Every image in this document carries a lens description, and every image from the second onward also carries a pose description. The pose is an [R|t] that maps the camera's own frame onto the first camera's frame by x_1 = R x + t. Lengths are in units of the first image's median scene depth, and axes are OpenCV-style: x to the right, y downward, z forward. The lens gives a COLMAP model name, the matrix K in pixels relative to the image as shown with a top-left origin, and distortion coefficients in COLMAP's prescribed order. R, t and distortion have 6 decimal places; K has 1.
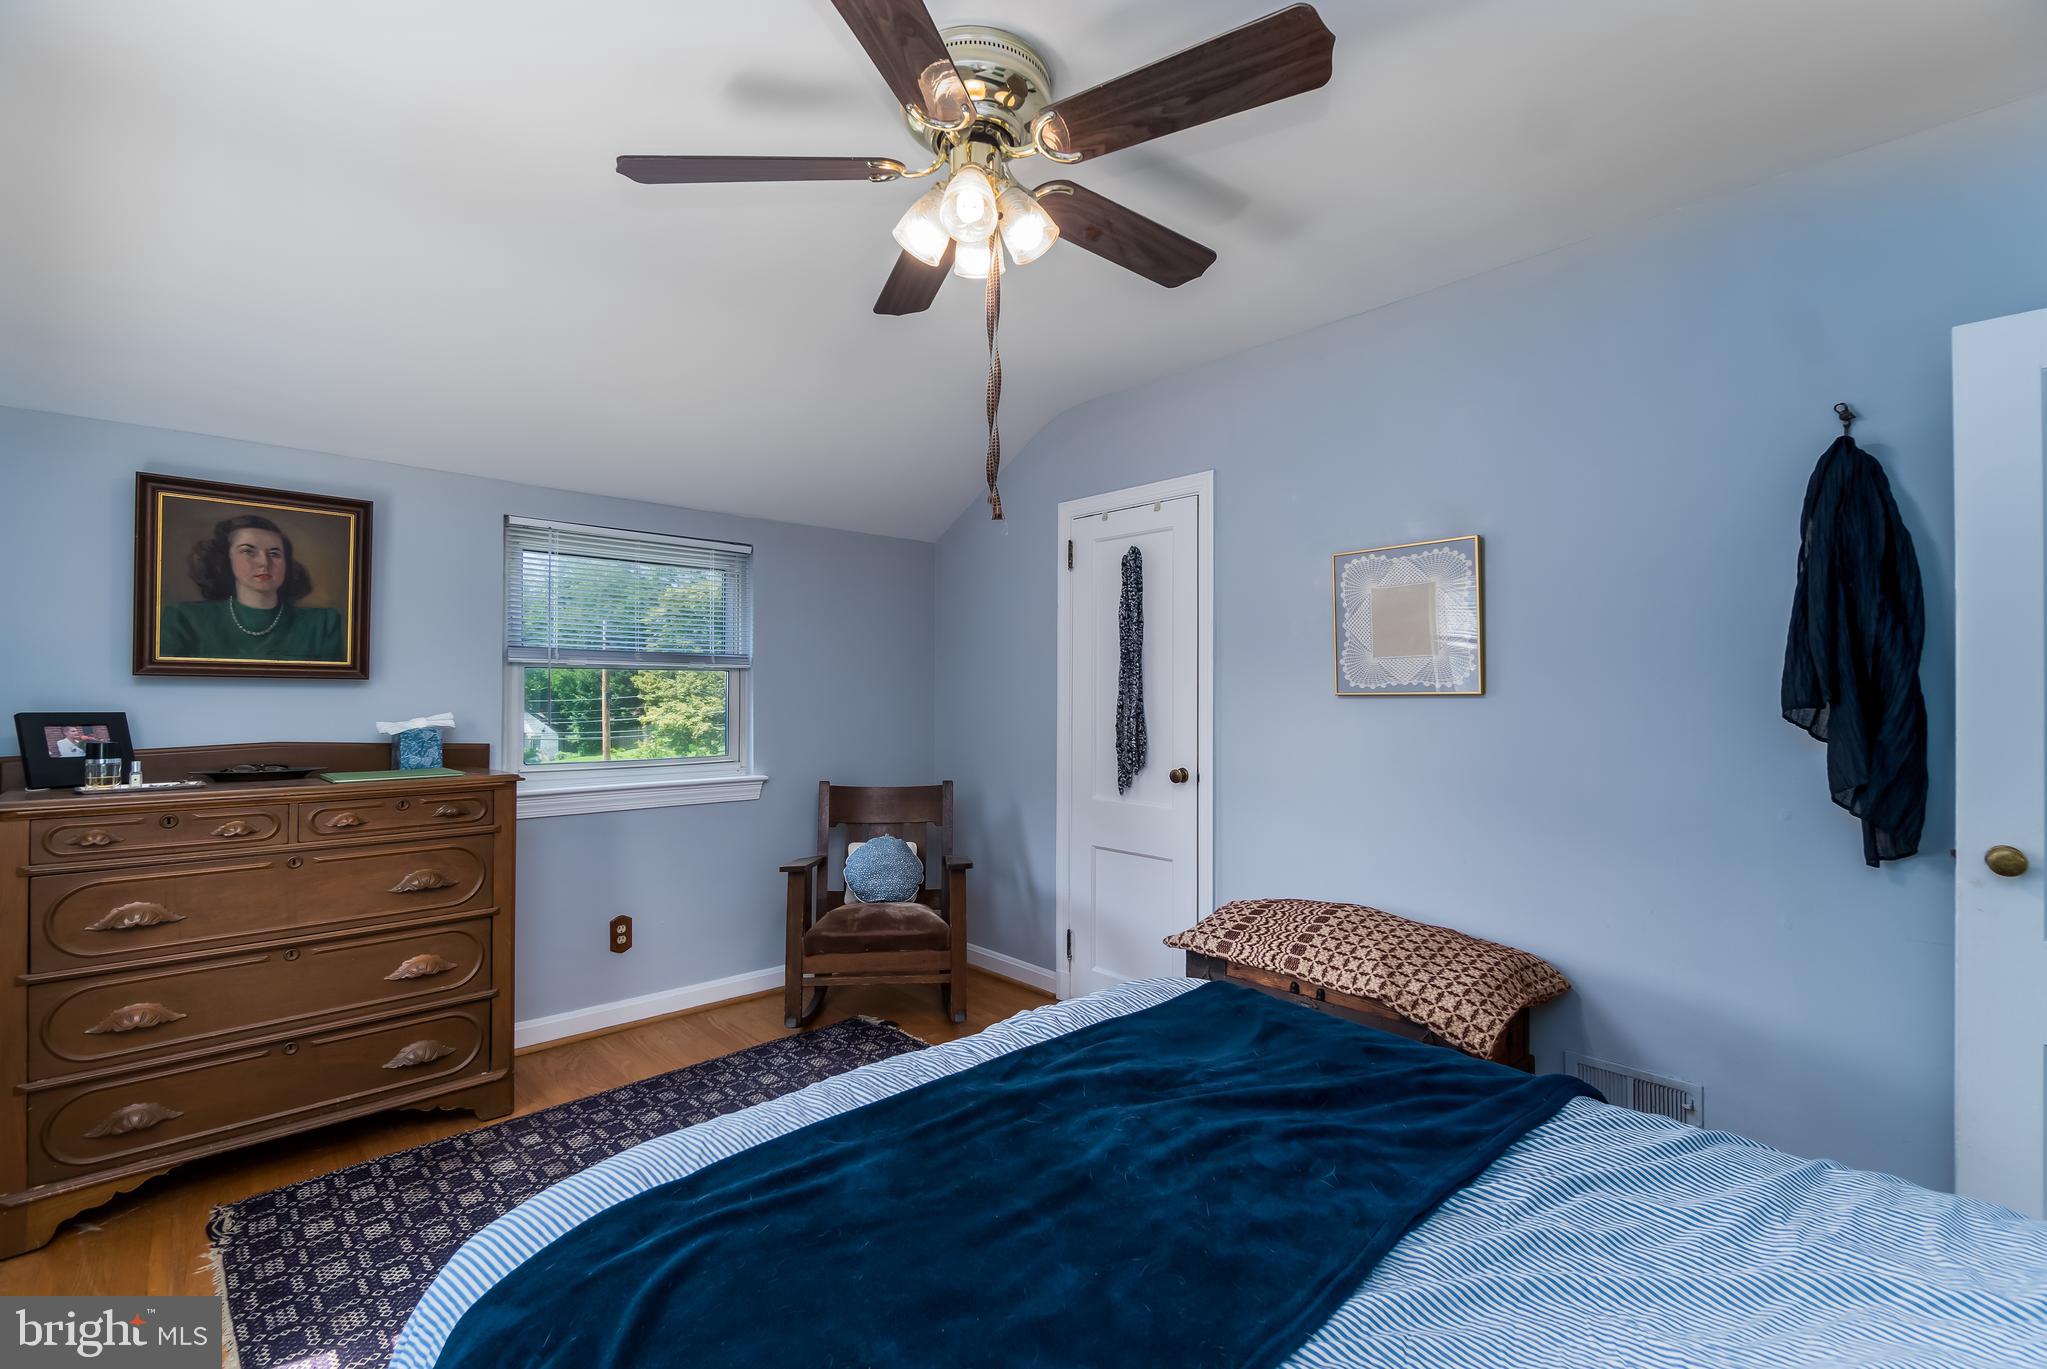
lens RADIAL K [[905.1, 0, 1012.3], [0, 905.1, 687.5], [0, 0, 1]] dist [-0.001408, 0.000231]
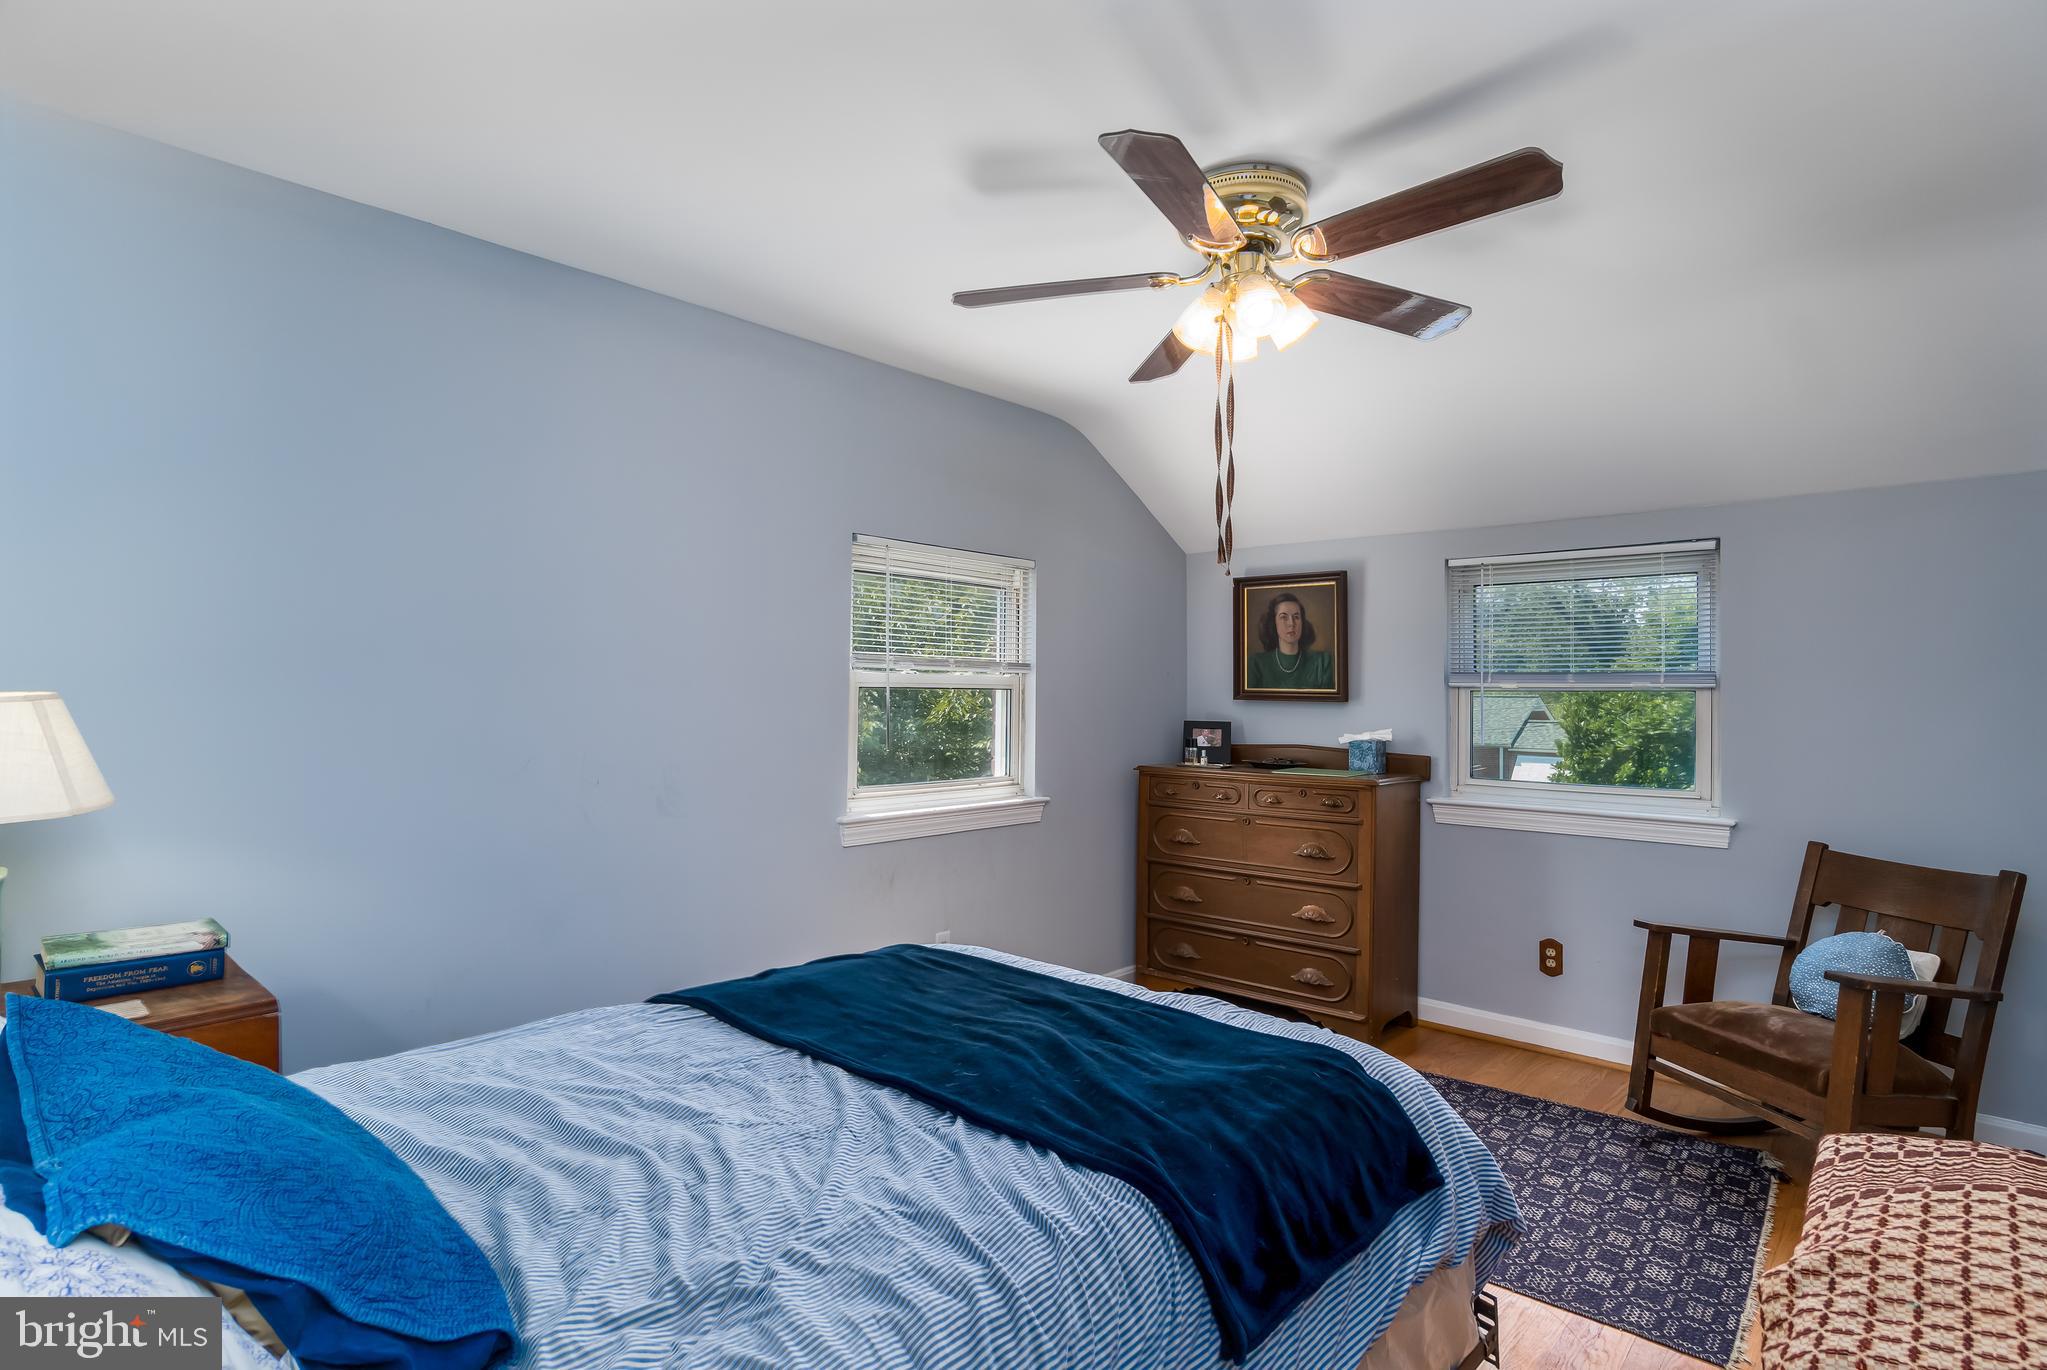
lens RADIAL K [[1053.4, 0, 1024.2], [0, 1053.4, 681.3], [0, 0, 1]] dist [-0.000528, -0.000186]
pose [[0.078828, -0.013952, -0.996791, 0.824989], [-0.001054, 0.999900, -0.014079, -0.017205], [0.996888, 0.002160, 0.078806, 0.401047]]
